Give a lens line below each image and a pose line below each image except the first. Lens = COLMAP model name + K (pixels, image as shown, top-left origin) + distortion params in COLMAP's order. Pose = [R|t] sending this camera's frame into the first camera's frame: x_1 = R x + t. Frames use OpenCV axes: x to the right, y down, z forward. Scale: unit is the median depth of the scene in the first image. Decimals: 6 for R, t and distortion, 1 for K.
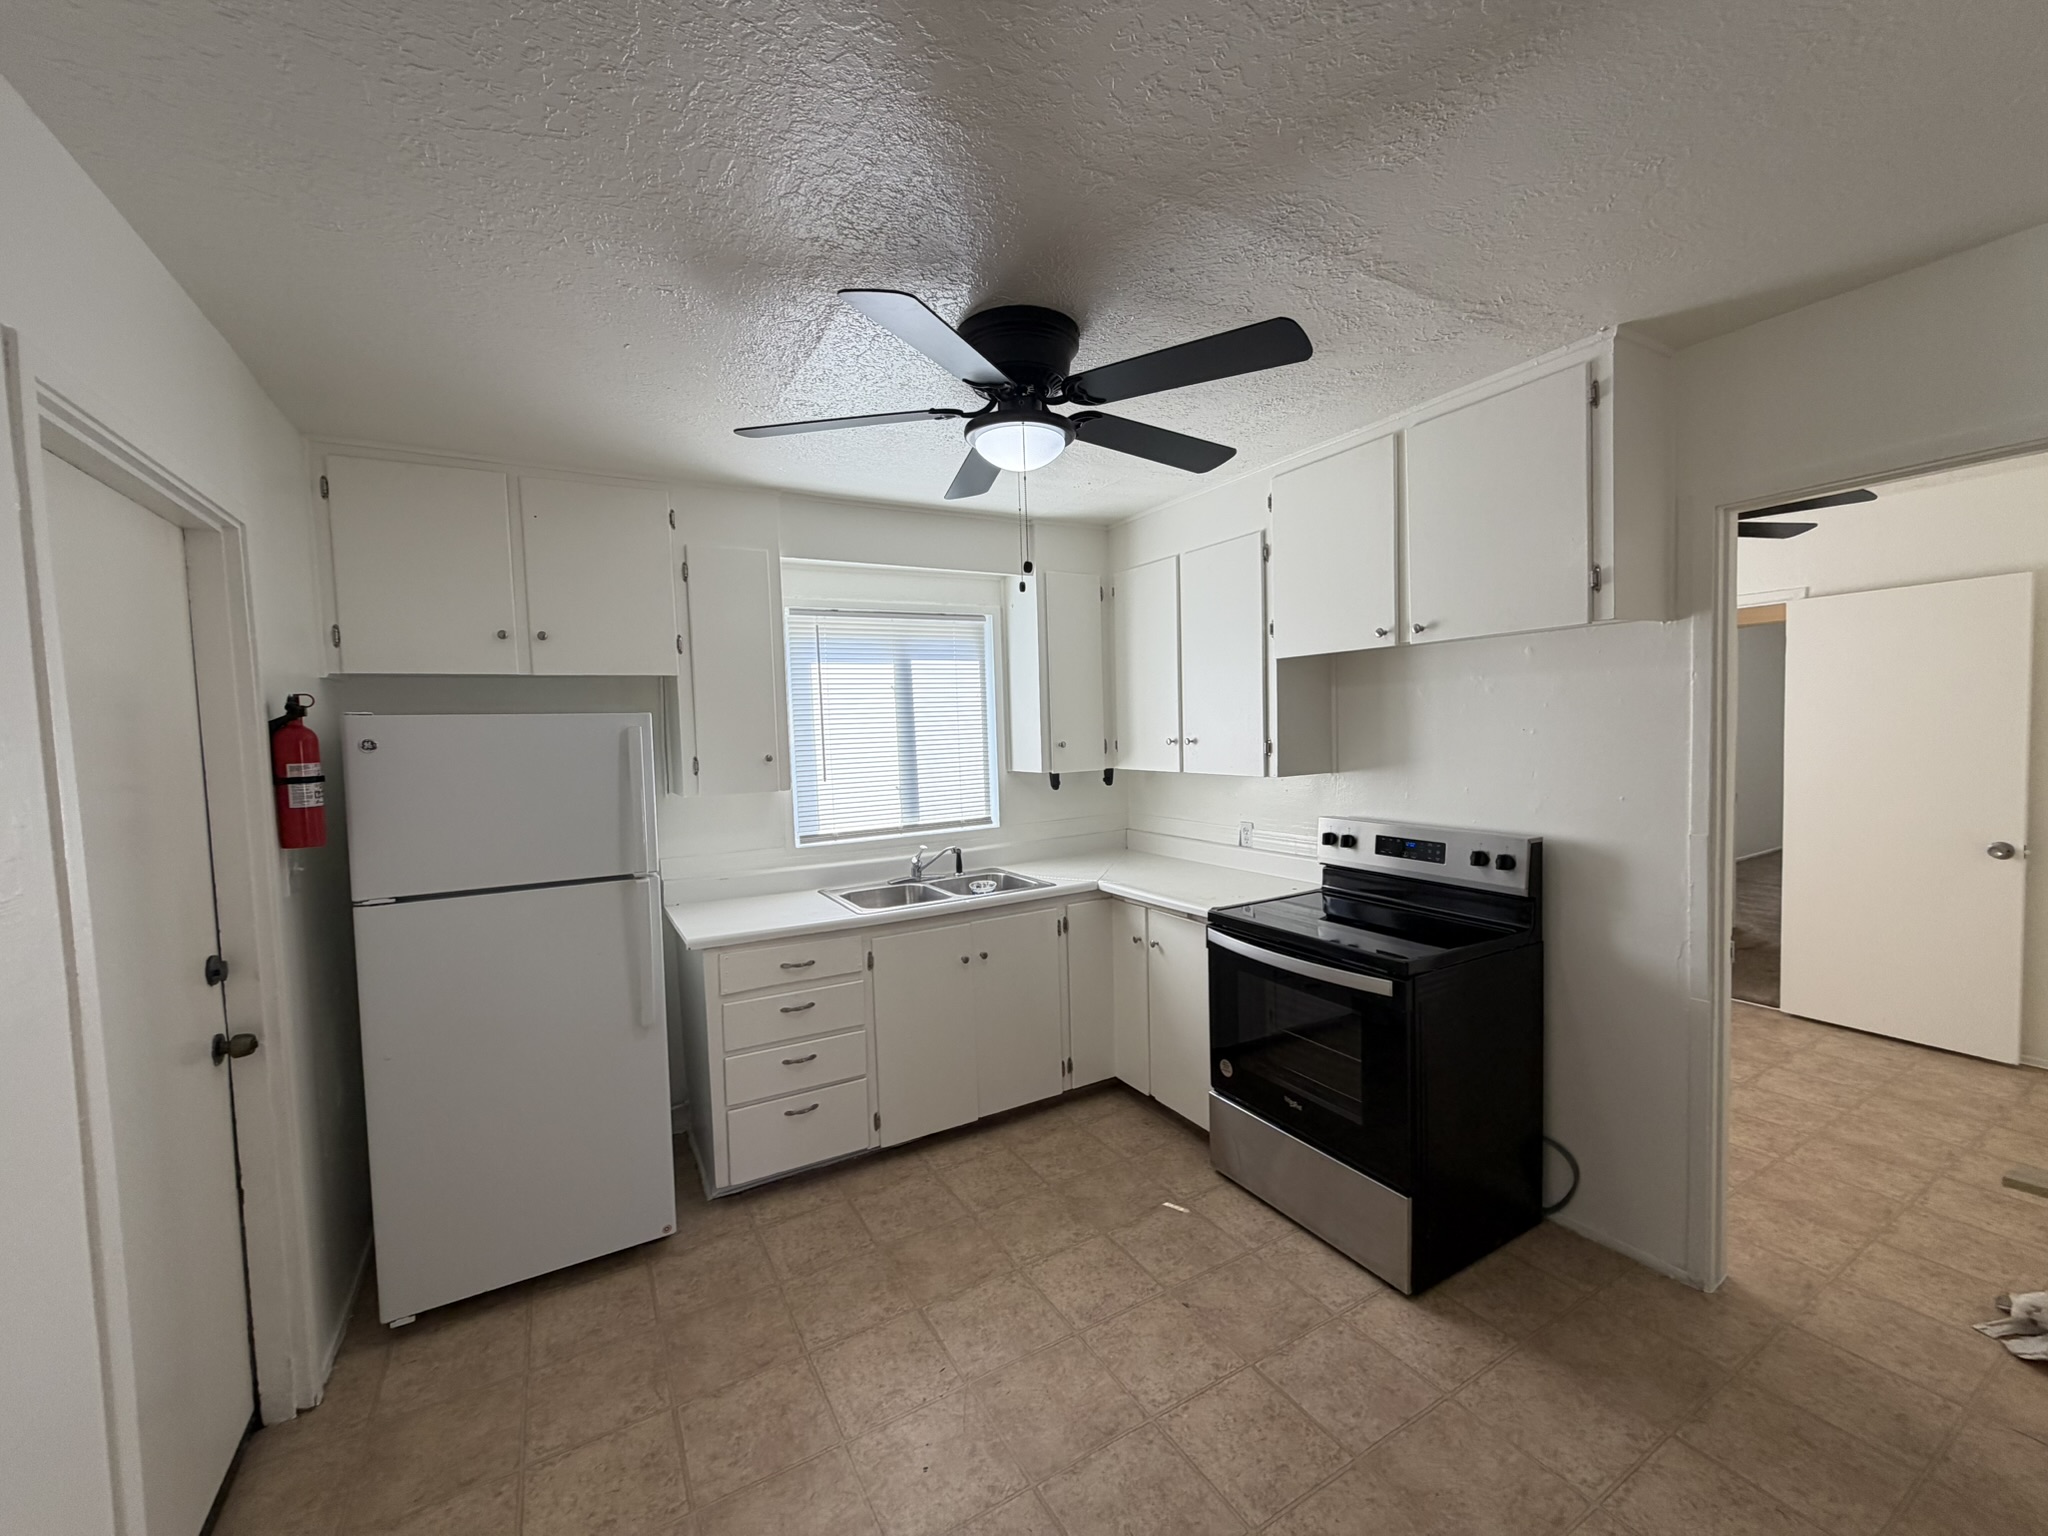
lens RADIAL K [[818.2, 0, 1021.0], [0, 818.2, 770.7], [0, 0, 1]] dist [0.000558, -0.000399]
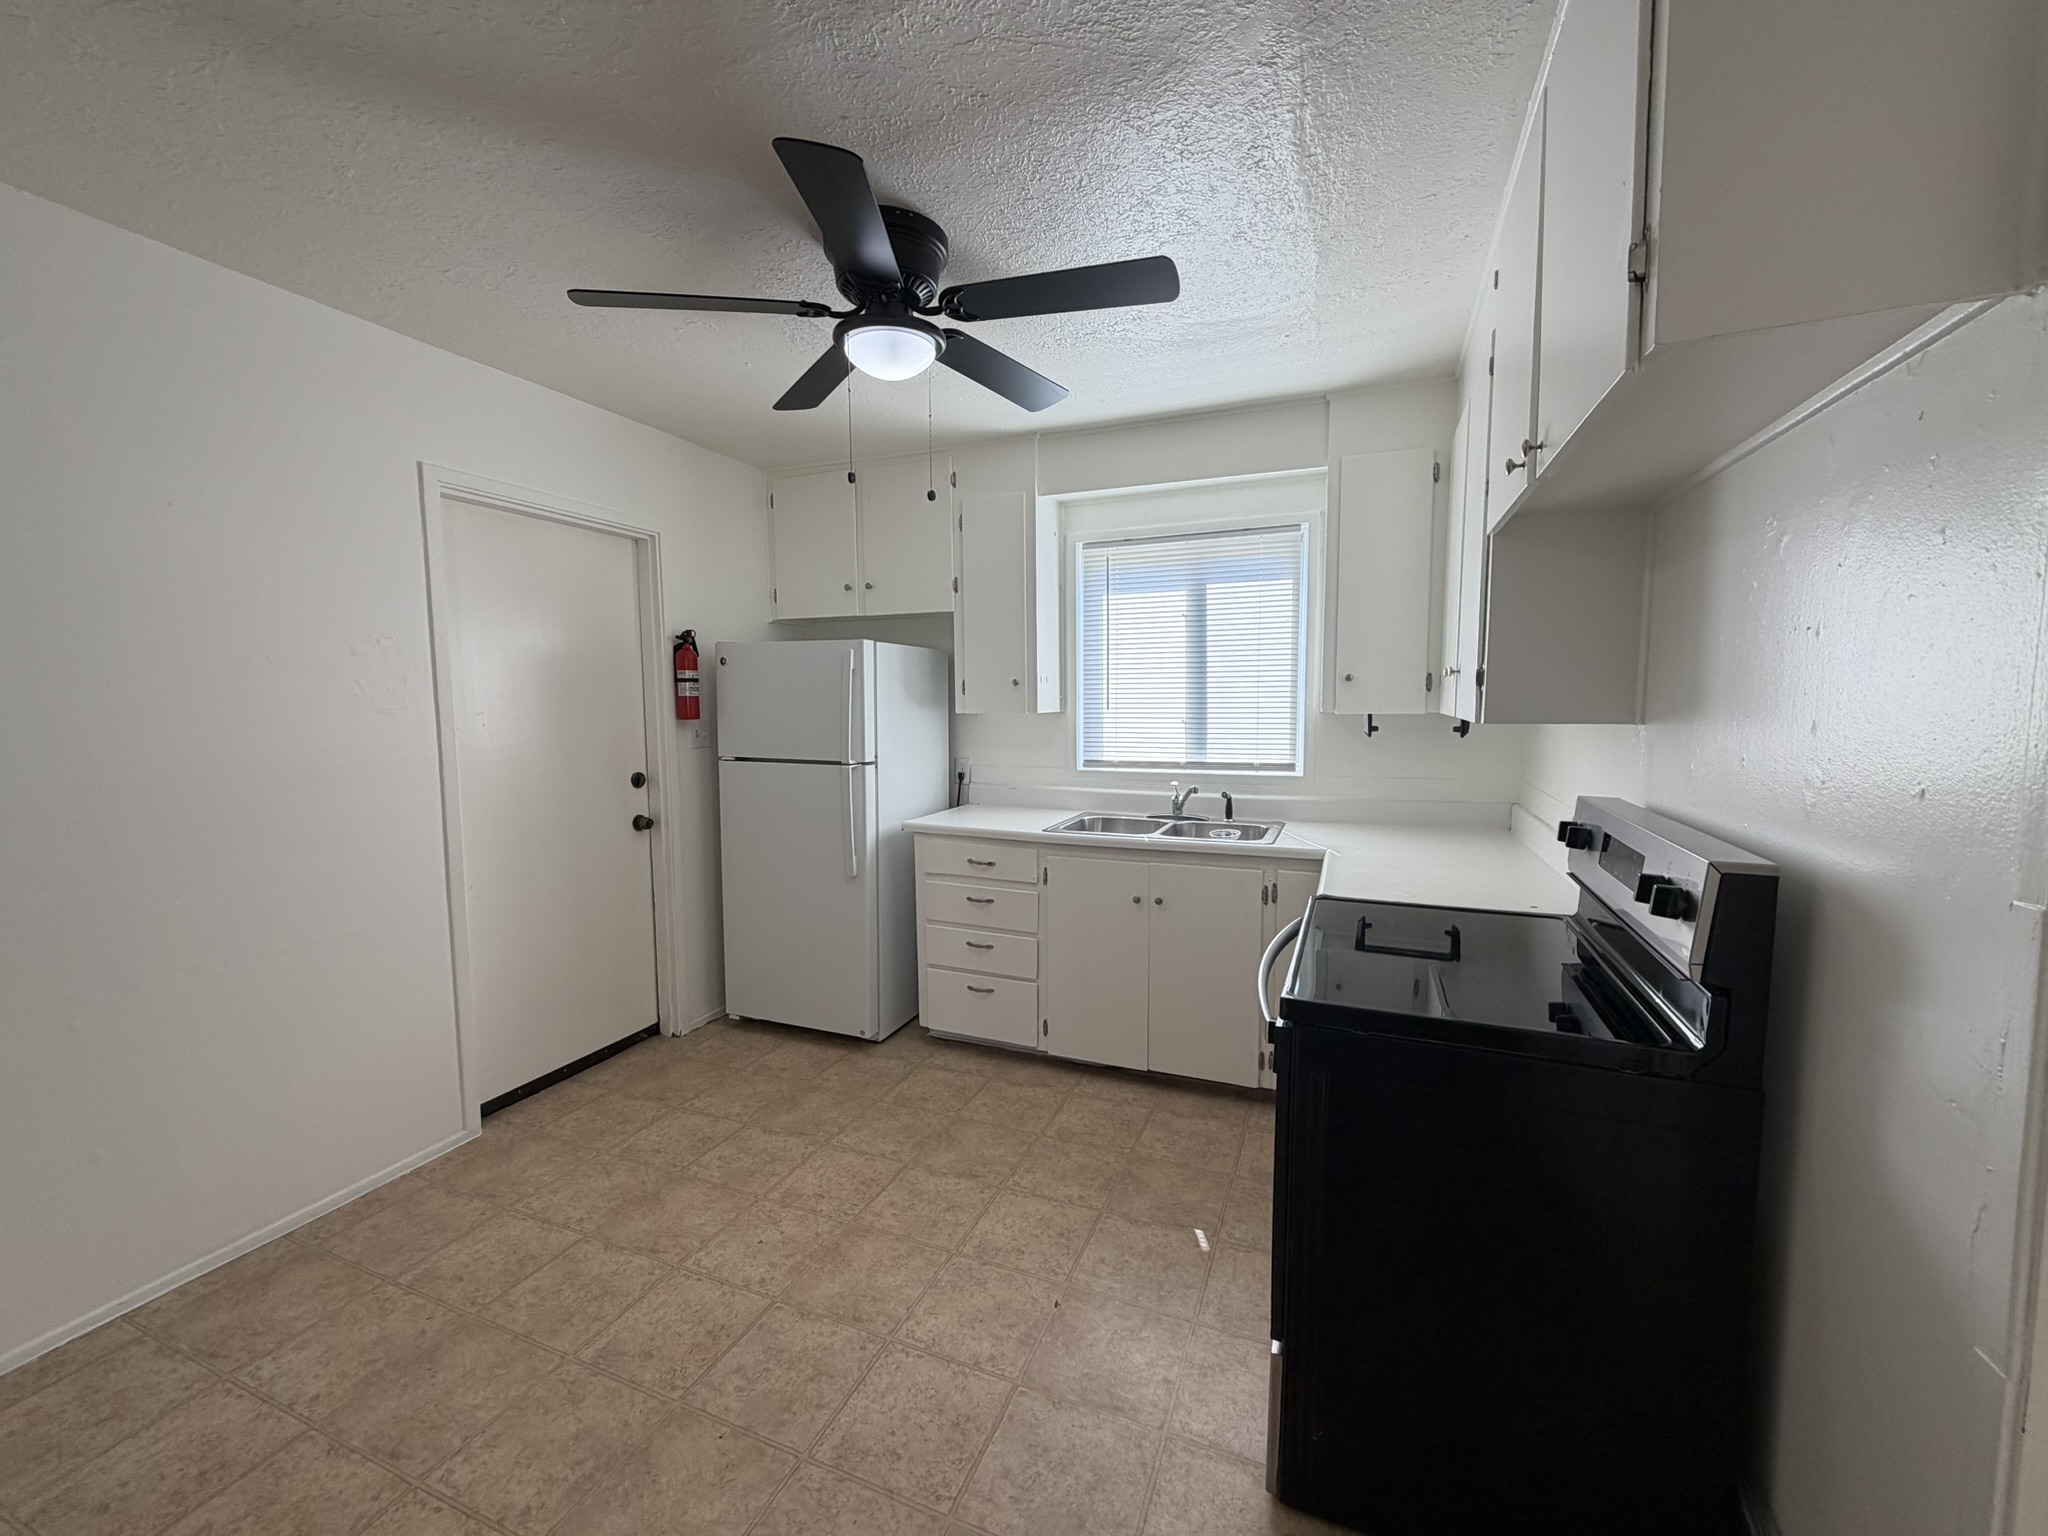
lens RADIAL K [[818.2, 0, 1021.0], [0, 818.2, 770.7], [0, 0, 1]] dist [0.000558, -0.000399]
pose [[0.612412, 0.098422, -0.784388, 0.663961], [-0.055853, 0.995127, 0.081257, 0.015395], [0.788564, -0.005952, 0.614924, 0.360192]]
